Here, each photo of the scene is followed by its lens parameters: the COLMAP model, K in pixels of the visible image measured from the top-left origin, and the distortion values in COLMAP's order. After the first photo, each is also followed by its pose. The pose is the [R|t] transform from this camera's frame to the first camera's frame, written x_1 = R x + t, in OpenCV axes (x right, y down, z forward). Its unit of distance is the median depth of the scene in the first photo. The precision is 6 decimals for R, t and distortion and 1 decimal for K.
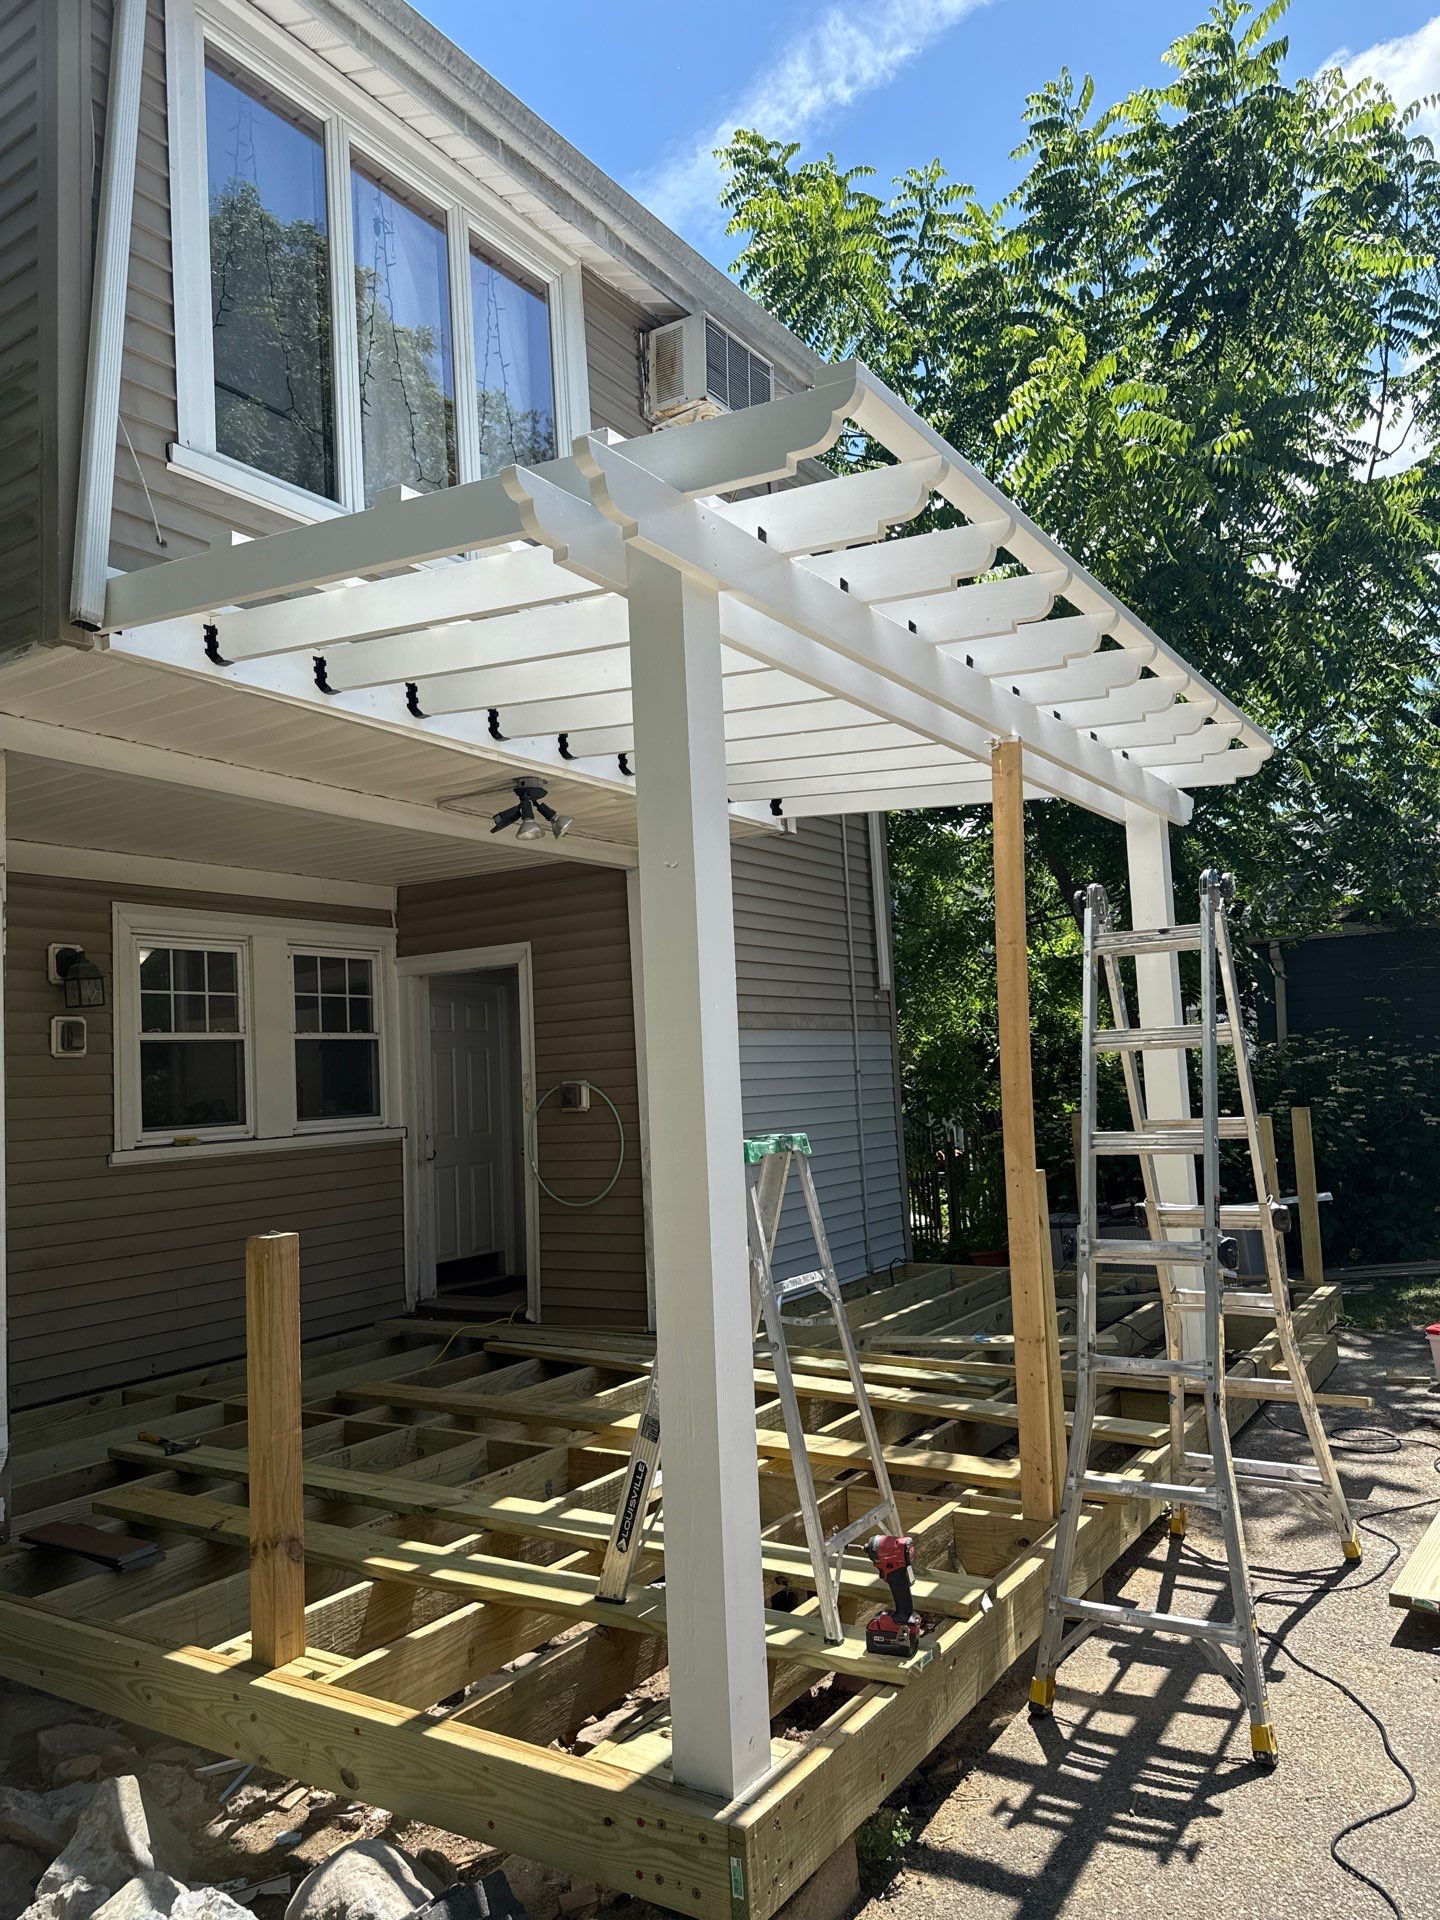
lens RADIAL K [[1336.3, 0, 726.6], [0, 1336.3, 976.3], [0, 0, 1]] dist [0.044696, -0.064926]
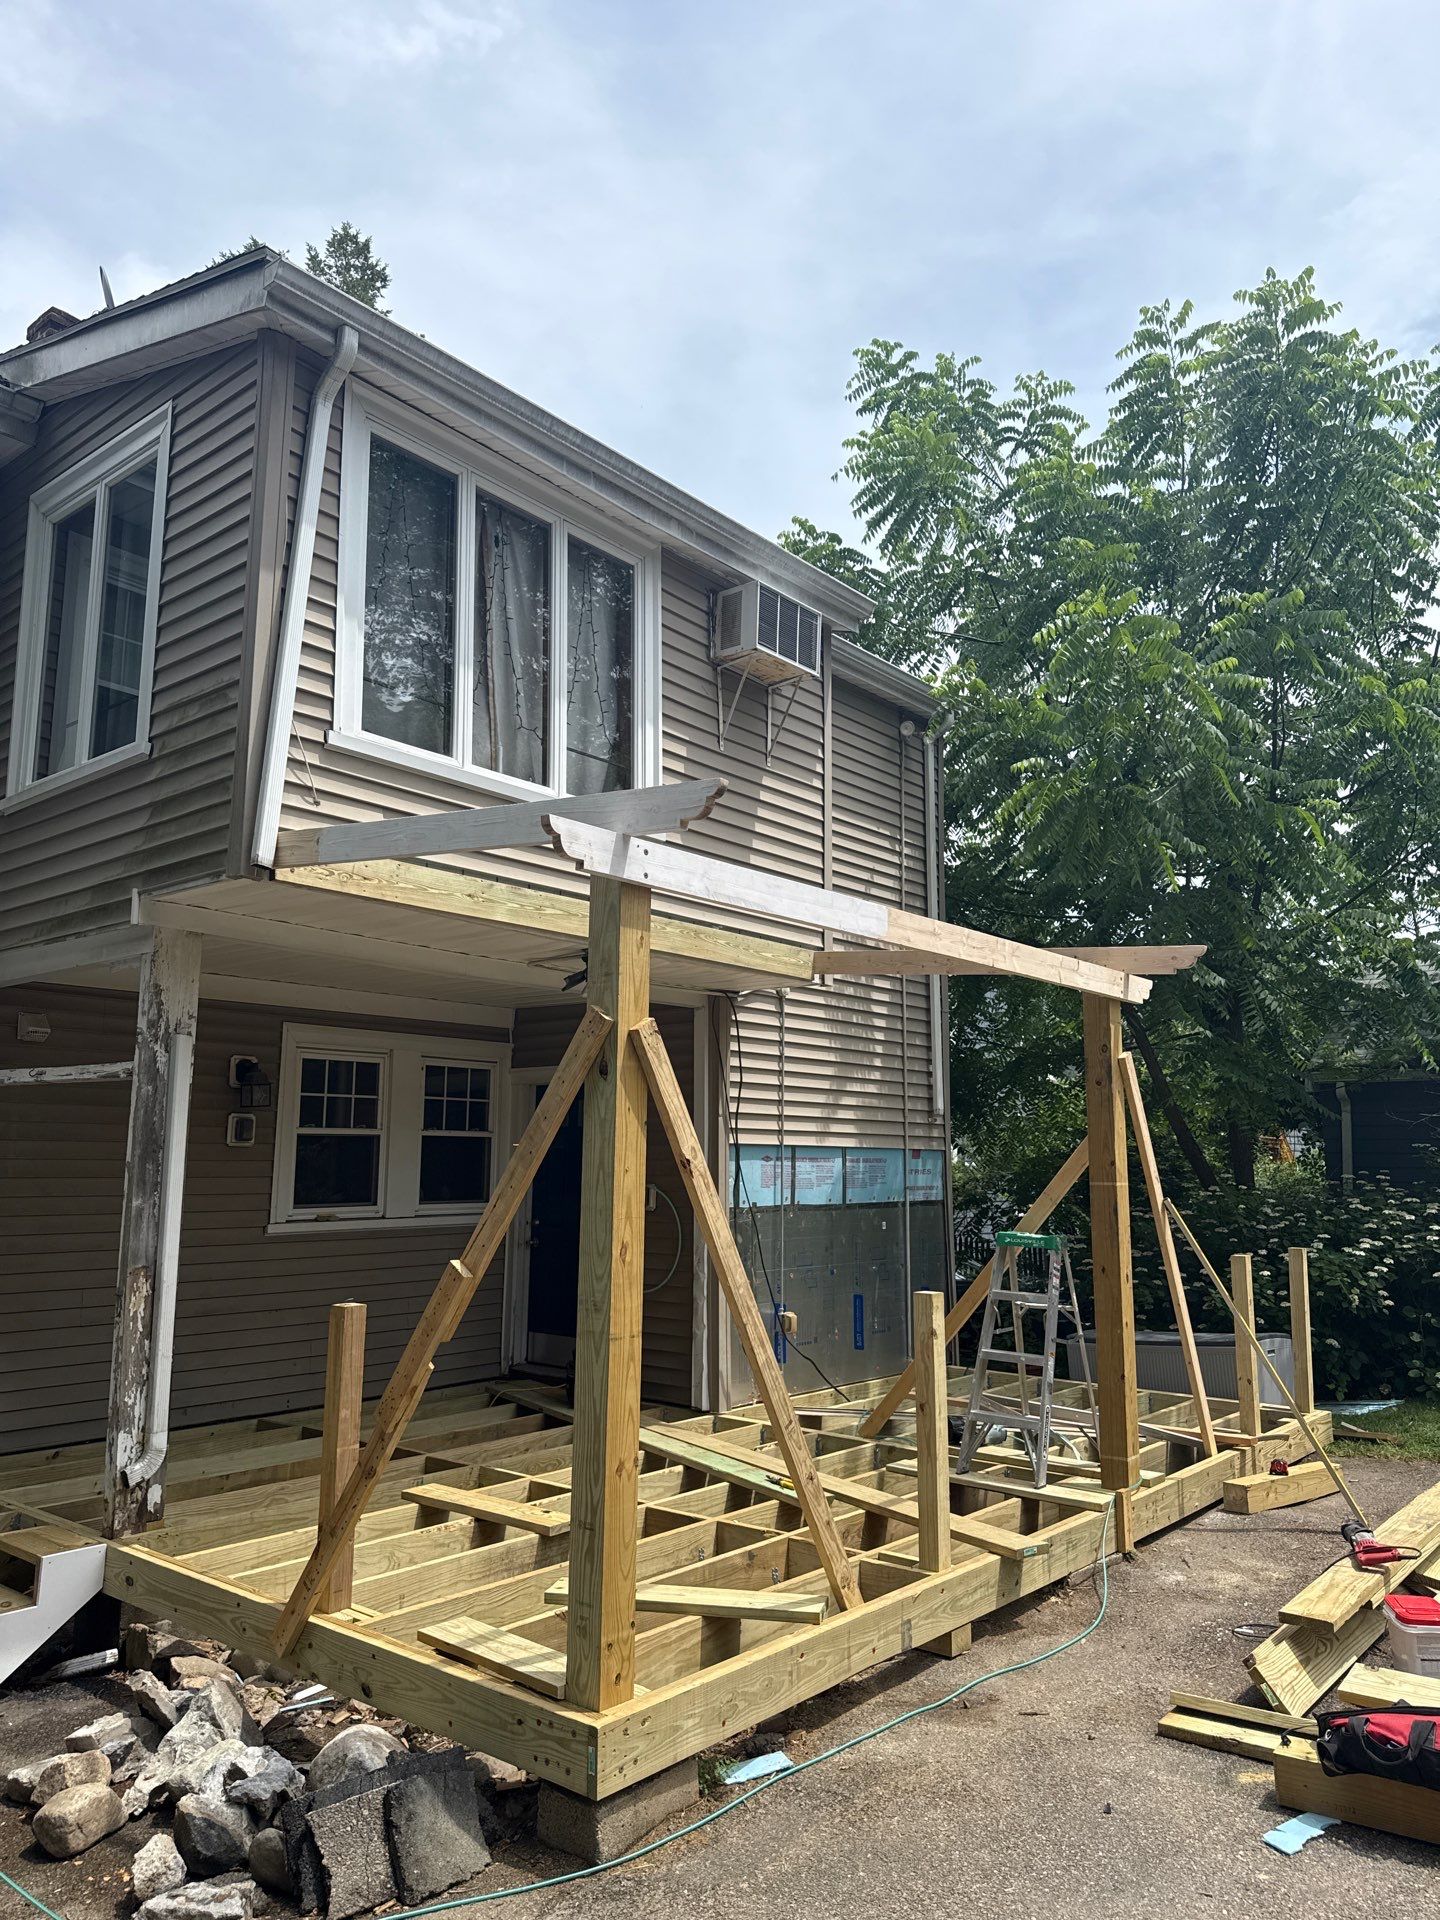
lens RADIAL K [[1334.1, 0, 726.7], [0, 1334.1, 962.3], [0, 0, 1]] dist [0.084266, -0.154526]
pose [[0.990888, 0.036859, -0.129546, 0.130635], [-0.045868, 0.996681, -0.067256, -0.051930], [0.126637, 0.072585, 0.989290, -0.220390]]
